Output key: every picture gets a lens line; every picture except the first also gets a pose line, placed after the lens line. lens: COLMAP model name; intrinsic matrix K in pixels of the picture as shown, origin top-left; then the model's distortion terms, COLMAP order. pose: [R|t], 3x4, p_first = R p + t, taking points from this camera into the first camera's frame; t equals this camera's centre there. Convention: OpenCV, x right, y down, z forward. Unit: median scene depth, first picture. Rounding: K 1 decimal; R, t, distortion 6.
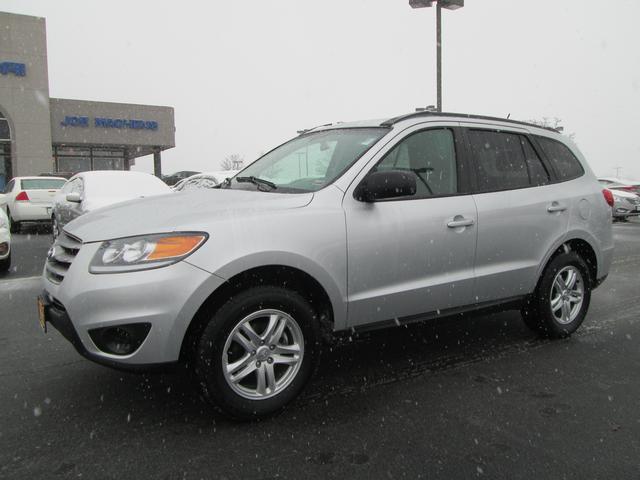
lens RADIAL K [[526.0, 0, 320.4], [0, 526.0, 242.0], [0, 0, 1]] dist [-0.040362, 0.012361]
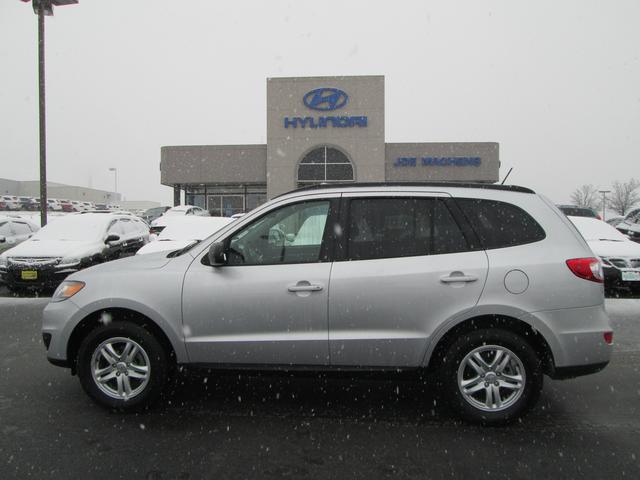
lens RADIAL K [[526.0, 0, 320.6], [0, 526.0, 240.2], [0, 0, 1]] dist [-0.040362, 0.012361]
pose [[0.787054, 0.027623, -0.616265, 0.847117], [-0.065426, 0.997100, -0.038864, -0.083471], [0.613405, 0.070907, 0.786579, 0.125613]]
